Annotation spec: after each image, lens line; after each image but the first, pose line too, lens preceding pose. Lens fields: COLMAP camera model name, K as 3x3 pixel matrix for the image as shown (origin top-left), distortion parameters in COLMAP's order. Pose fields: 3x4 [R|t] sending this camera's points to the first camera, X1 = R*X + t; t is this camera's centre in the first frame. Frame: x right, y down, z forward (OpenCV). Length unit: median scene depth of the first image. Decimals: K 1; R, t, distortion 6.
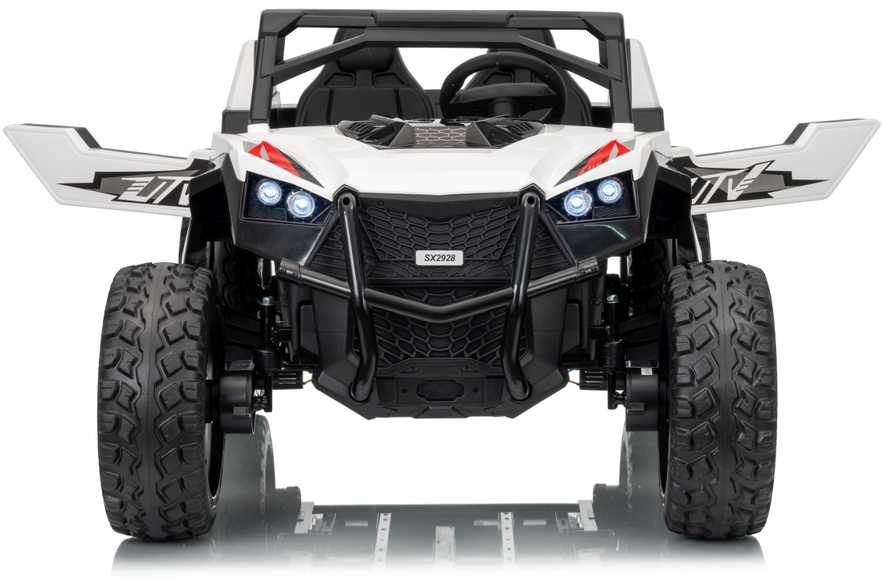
lens RADIAL K [[2835.5, 0, 486.0], [0, 2835.5, 315.2], [0, 0, 1]] dist [-0.037951, 0.000000]
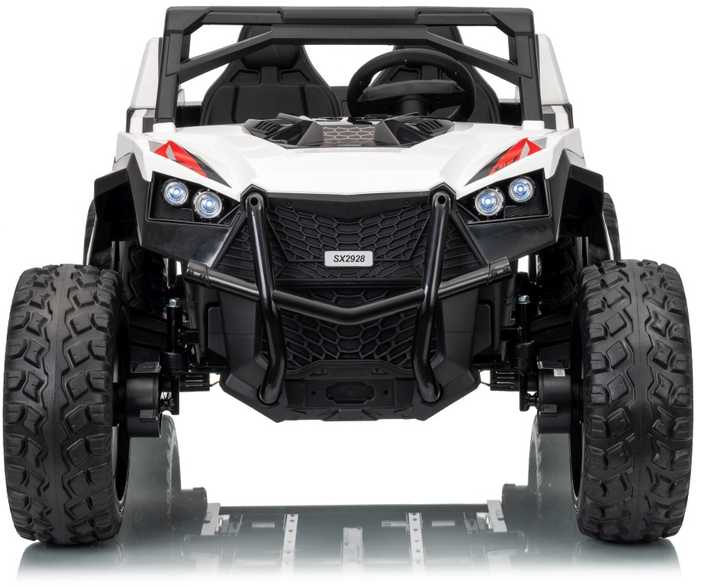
lens RADIAL K [[2741.9, 0, 348.5], [0, 2741.9, 292.8], [0, 0, 1]] dist [0.112882, 0.000000]
pose [[0.999923, -0.003062, -0.011989, -0.005042], [0.003021, 0.999990, -0.003403, -0.005044], [0.012000, 0.003366, 0.999922, 0.046632]]
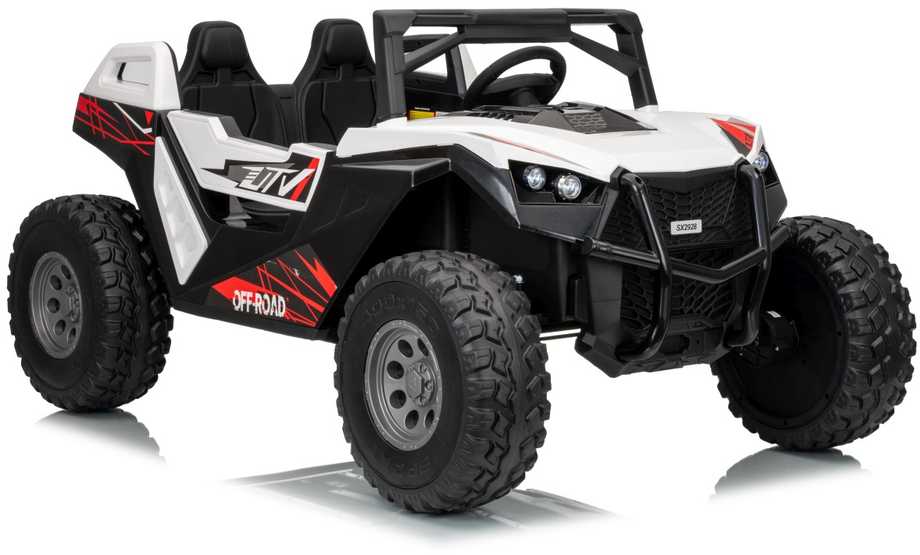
lens RADIAL K [[2529.9, 0, 456.0], [0, 2529.9, 274.1], [0, 0, 1]] dist [-0.014580, 0.000000]
pose [[0.792202, -0.074583, 0.605685, -0.689661], [0.076965, 0.996789, 0.022077, -0.030390], [-0.605386, 0.029127, 0.795399, 0.251444]]
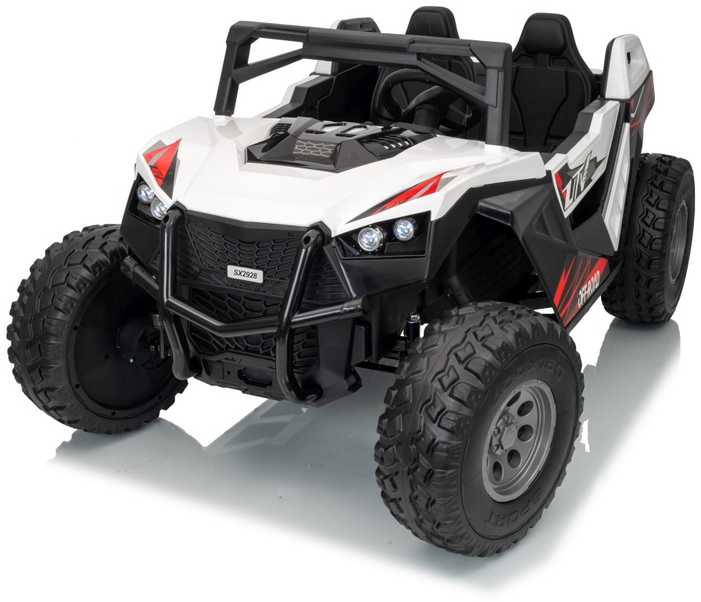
lens RADIAL K [[1223.1, 0, 340.4], [0, 1223.1, 278.2], [0, 0, 1]] dist [-0.001785, 0.000000]
pose [[0.894731, 0.150863, -0.420352, 0.224117], [-0.064129, 0.974863, 0.213375, -0.125232], [0.441976, -0.163957, 0.881916, 0.569665]]
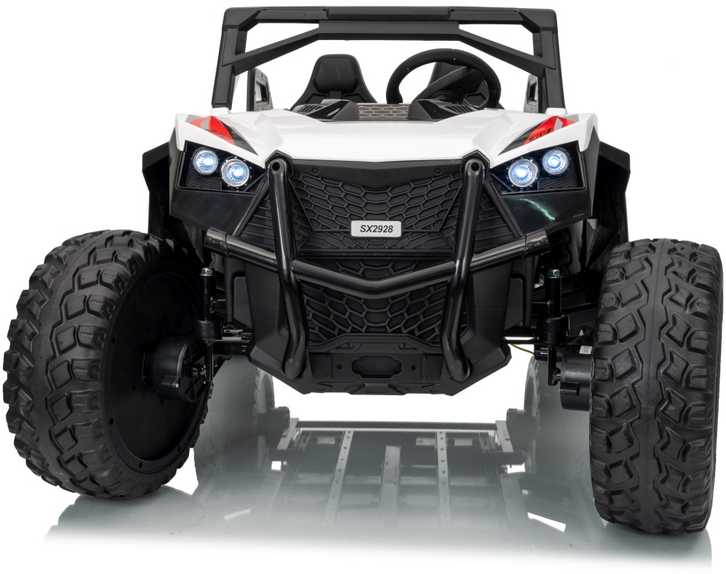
lens RADIAL K [[1094.1, 0, 353.3], [0, 1094.1, 268.0], [0, 0, 1]] dist [-0.087307, 0.000000]
pose [[0.997389, 0.012274, -0.071162, 0.001984], [-0.012321, 0.999924, -0.000222, -0.006894], [0.071154, 0.001098, 0.997465, 0.627783]]
